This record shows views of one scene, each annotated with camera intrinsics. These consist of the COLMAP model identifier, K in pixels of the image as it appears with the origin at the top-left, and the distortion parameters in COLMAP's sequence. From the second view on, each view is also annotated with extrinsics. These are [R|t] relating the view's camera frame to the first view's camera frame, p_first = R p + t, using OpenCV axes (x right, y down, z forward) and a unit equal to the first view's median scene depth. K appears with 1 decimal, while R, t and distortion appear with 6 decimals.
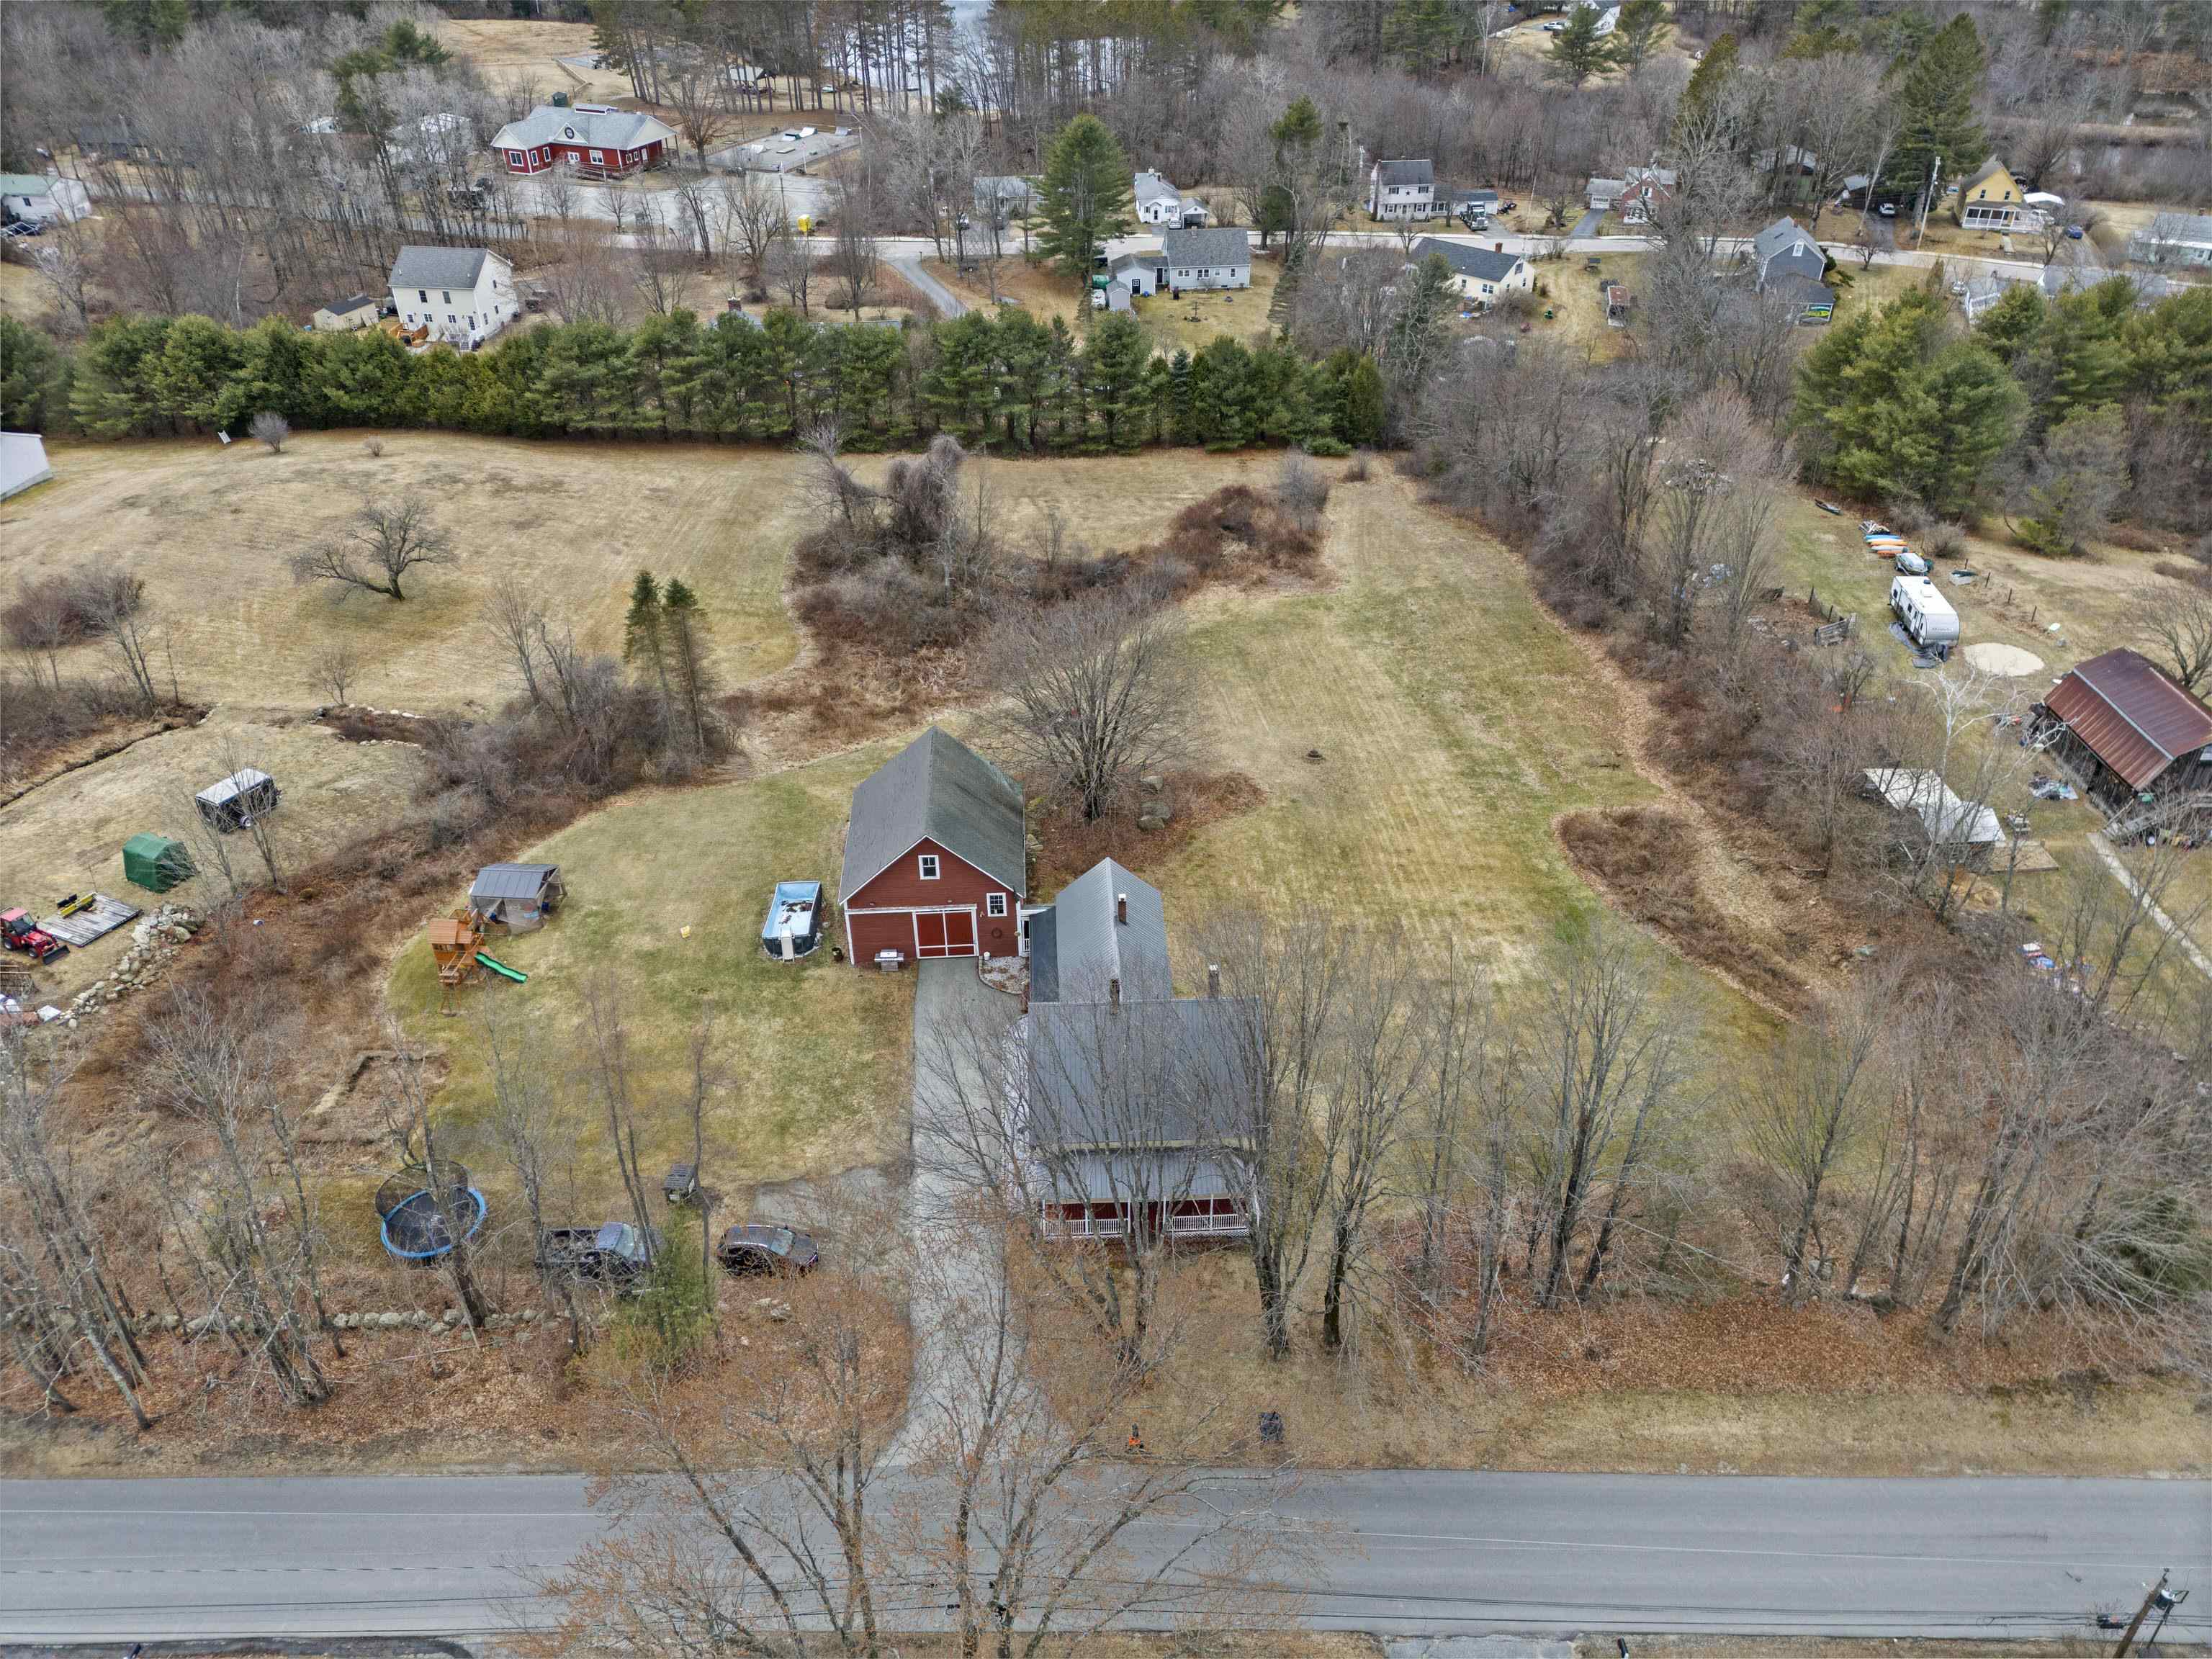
lens RADIAL K [[1646.6, 0, 1093.6], [0, 1646.6, 827.0], [0, 0, 1]] dist [0.077919, -0.069586]
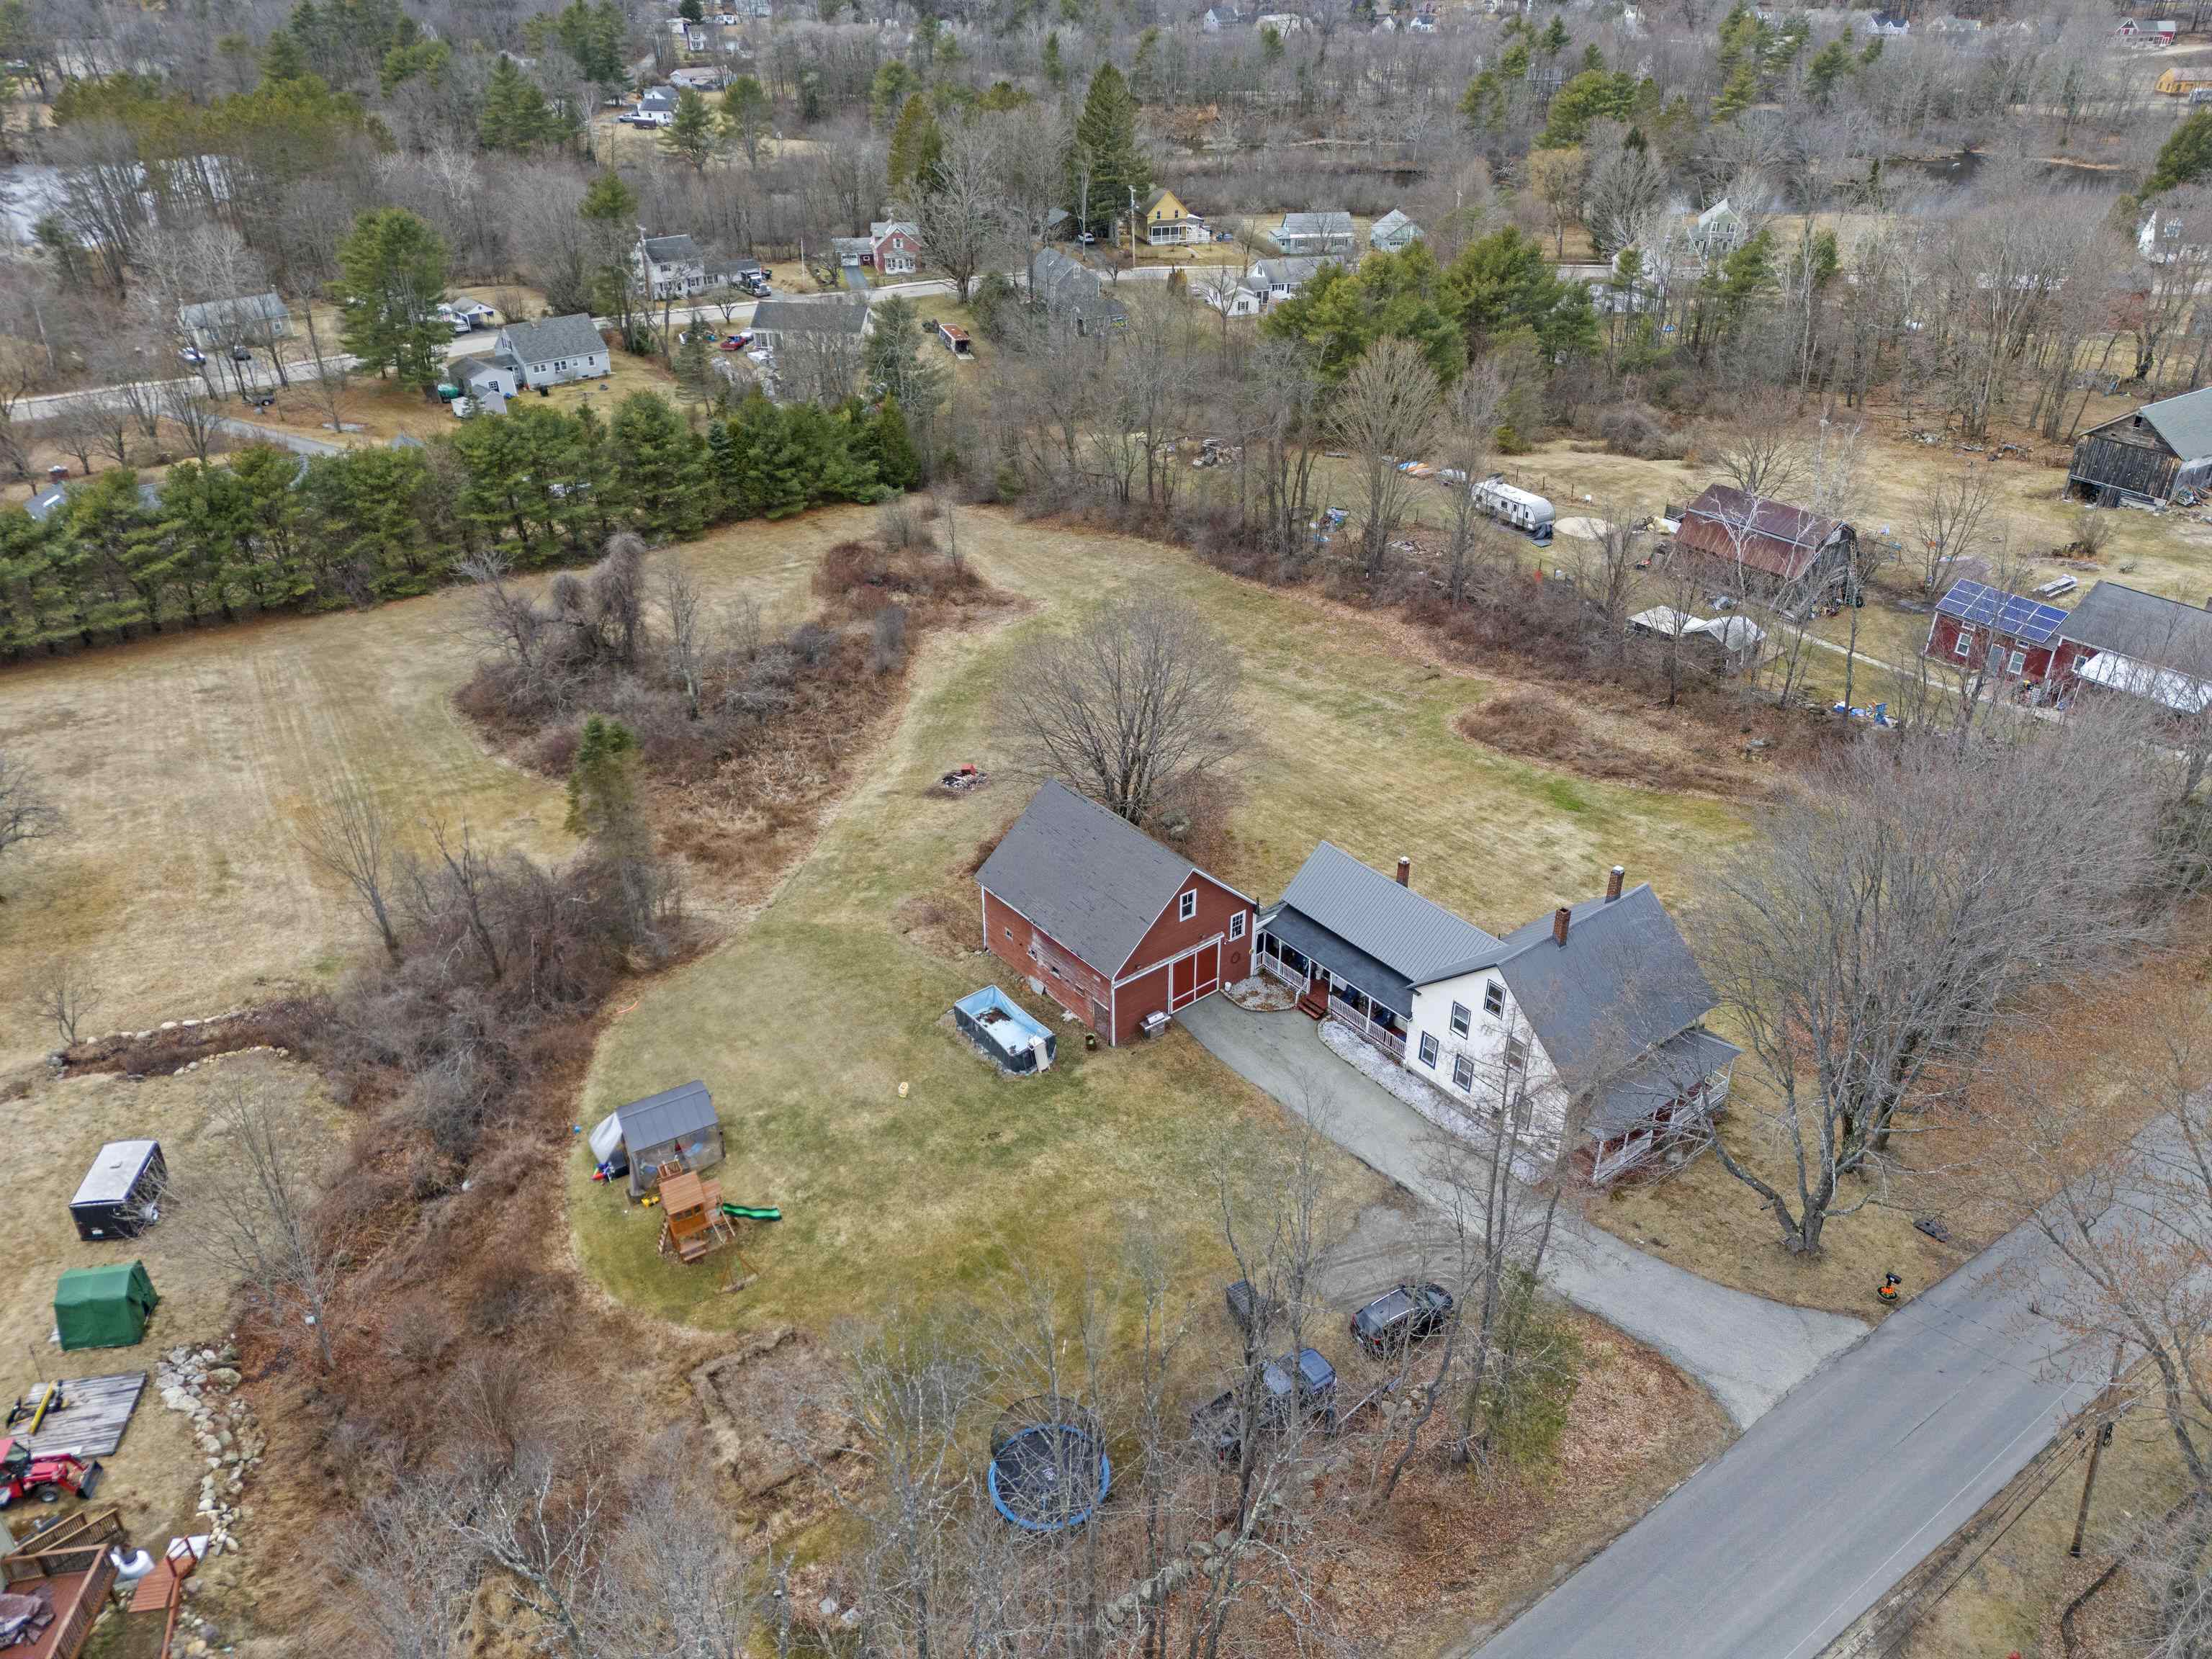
lens RADIAL K [[1646.6, 0, 1093.6], [0, 1646.6, 827.0], [0, 0, 1]] dist [0.077919, -0.069586]
pose [[0.808787, -0.287409, 0.513088, -0.421574], [0.317684, 0.947719, 0.030101, -0.042900], [-0.494914, 0.138655, 0.857808, 0.167213]]
